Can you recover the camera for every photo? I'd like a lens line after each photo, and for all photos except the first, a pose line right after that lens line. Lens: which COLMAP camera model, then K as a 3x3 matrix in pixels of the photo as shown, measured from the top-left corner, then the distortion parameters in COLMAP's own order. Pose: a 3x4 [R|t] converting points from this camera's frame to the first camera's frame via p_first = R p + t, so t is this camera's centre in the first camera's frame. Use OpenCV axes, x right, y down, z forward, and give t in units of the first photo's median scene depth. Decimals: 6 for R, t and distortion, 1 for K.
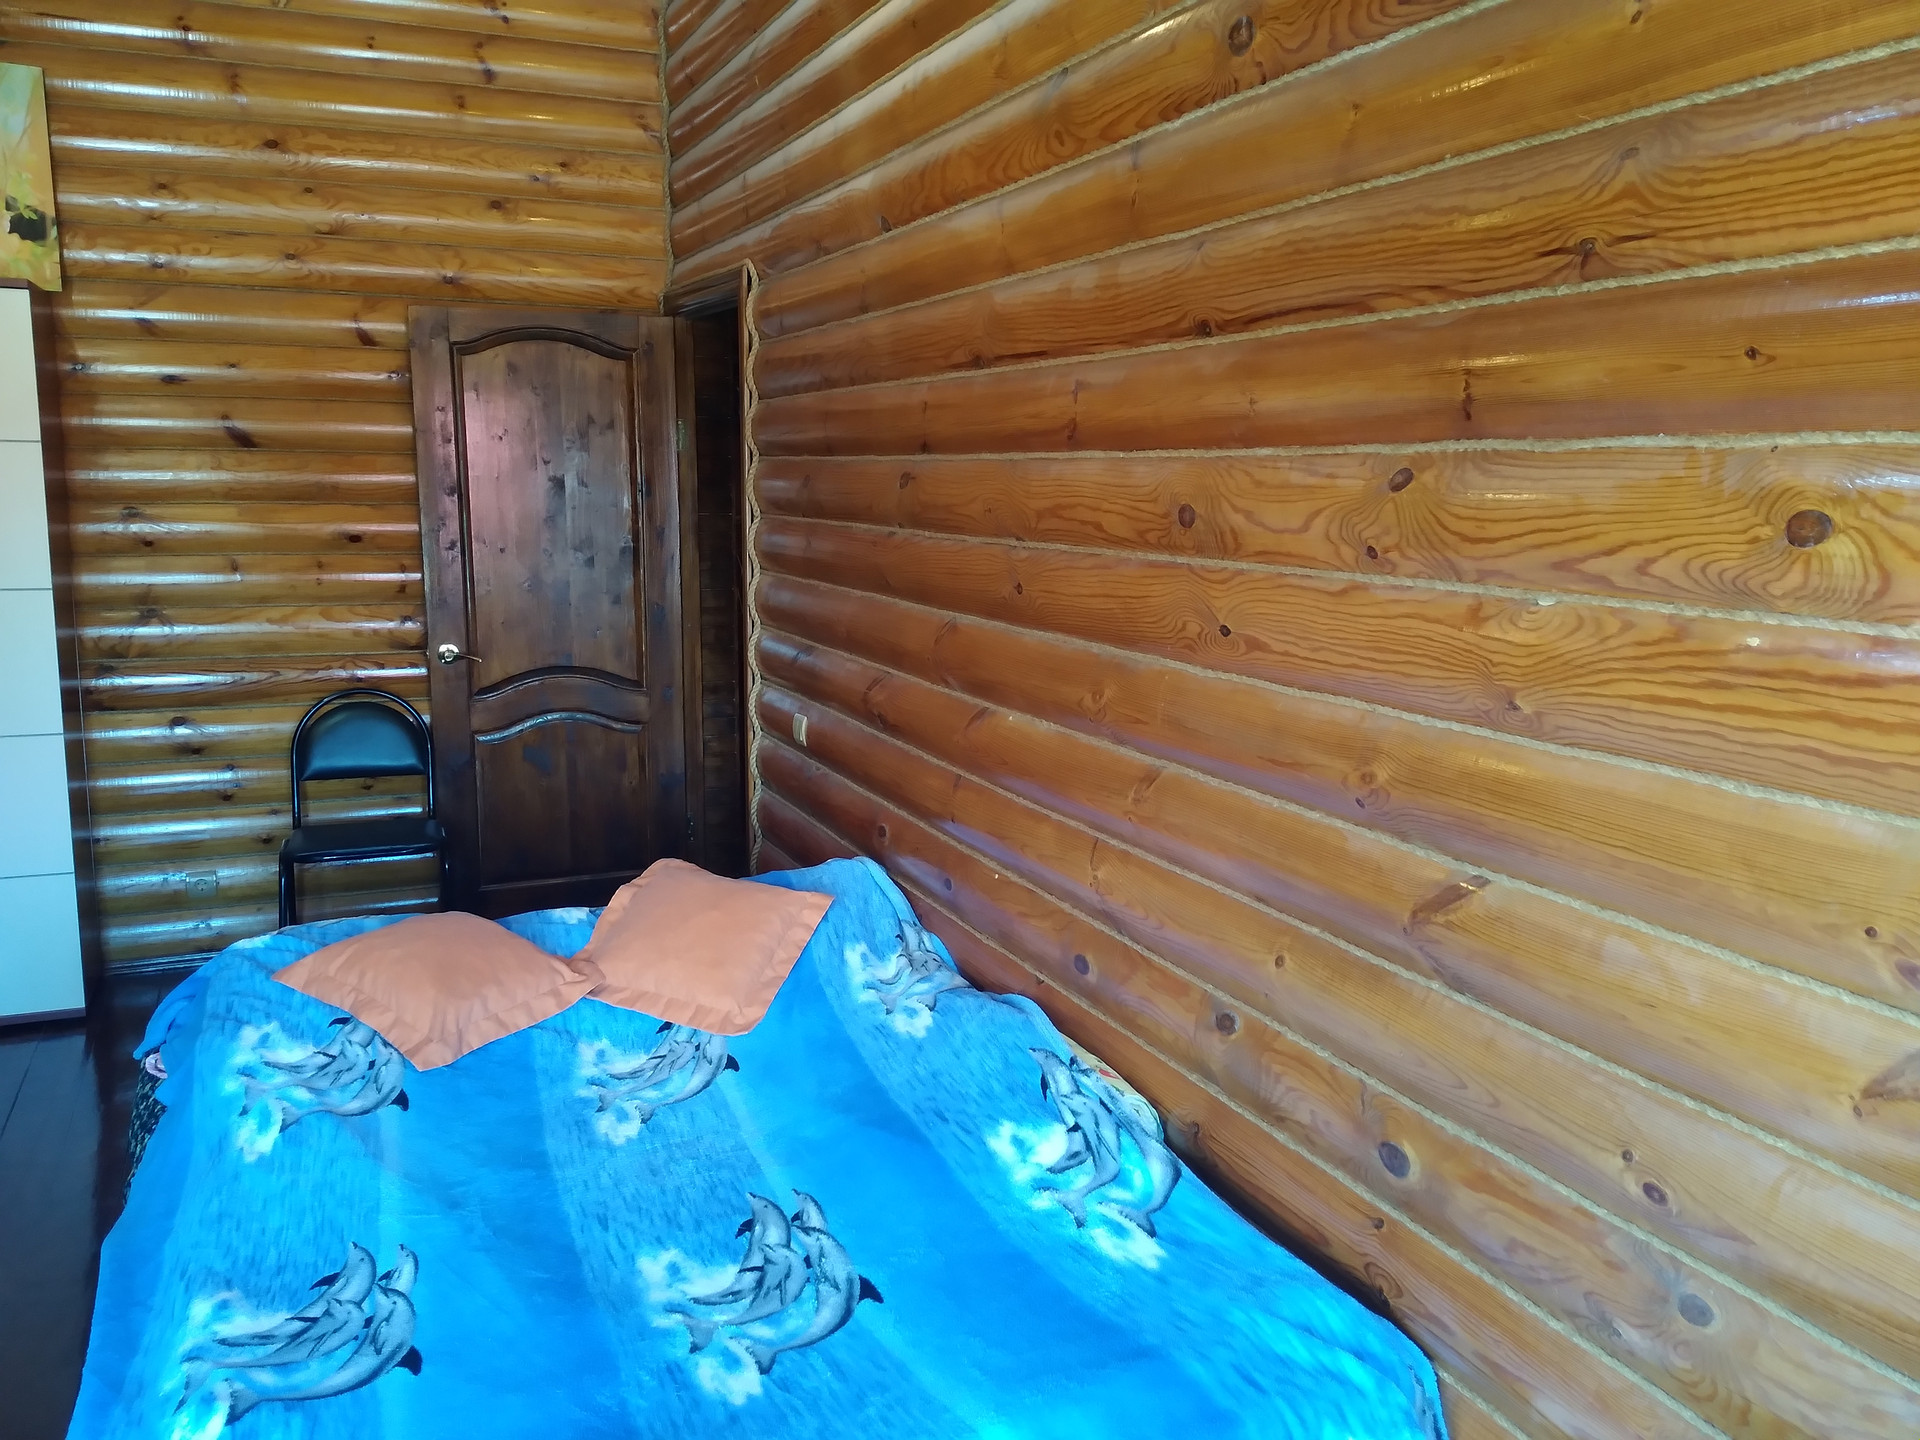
lens RADIAL K [[1476.1, 0, 960.0], [0, 1476.1, 720.0], [0, 0, 1]] dist [0.072733, -0.102223]
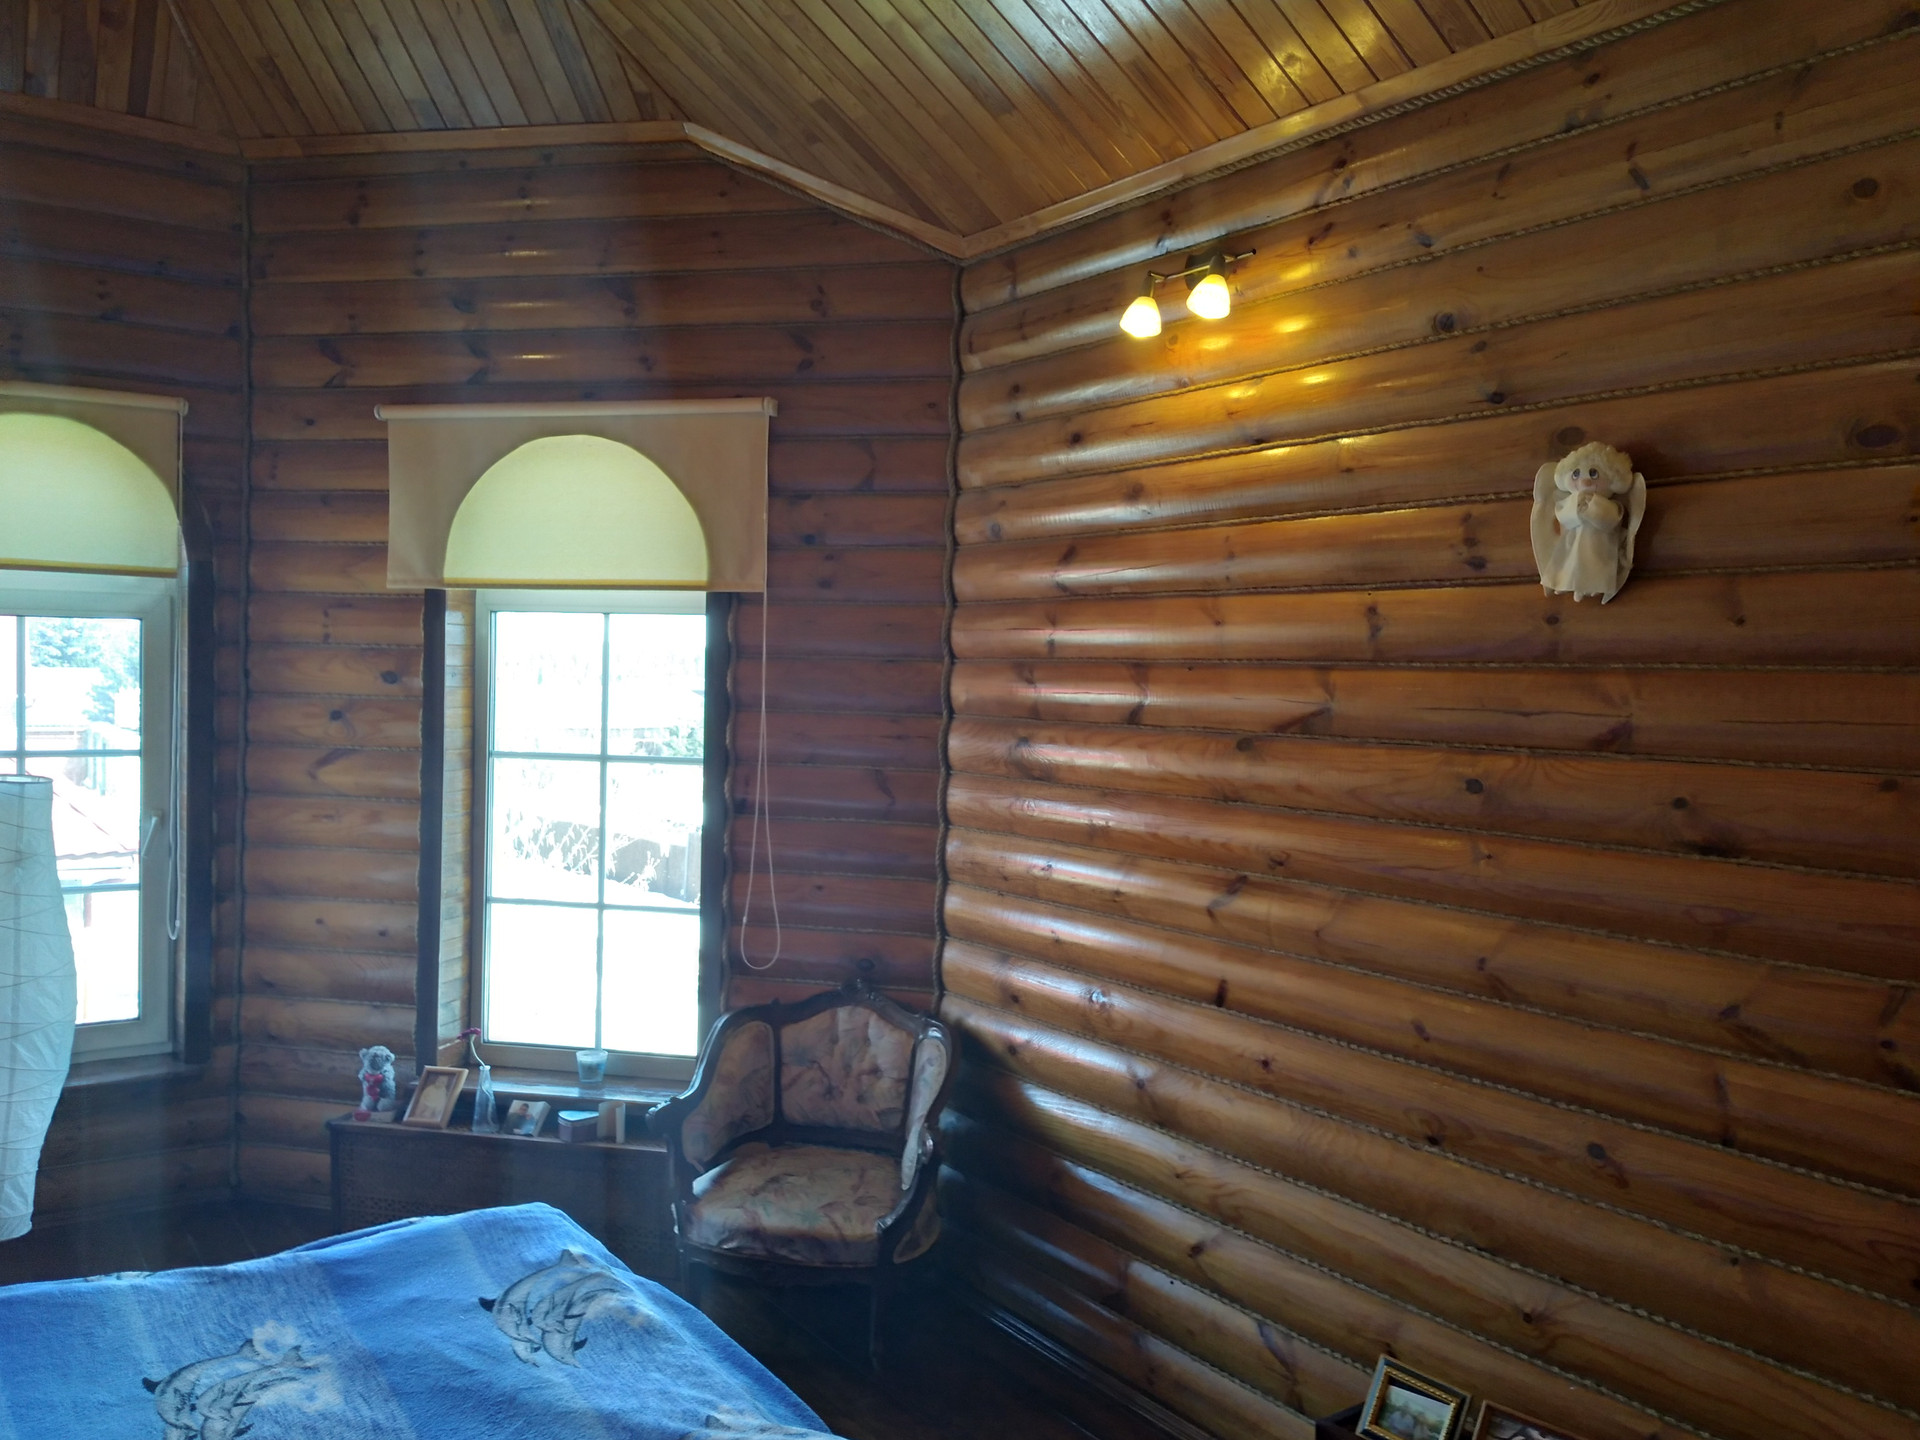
lens RADIAL K [[1476.1, 0, 960.0], [0, 1476.1, 720.0], [0, 0, 1]] dist [0.072733, -0.102223]
pose [[-0.978397, -0.035543, -0.203656, -0.479709], [-0.075265, 0.978745, 0.190771, -0.494983], [0.192547, 0.201978, -0.960276, 2.342945]]
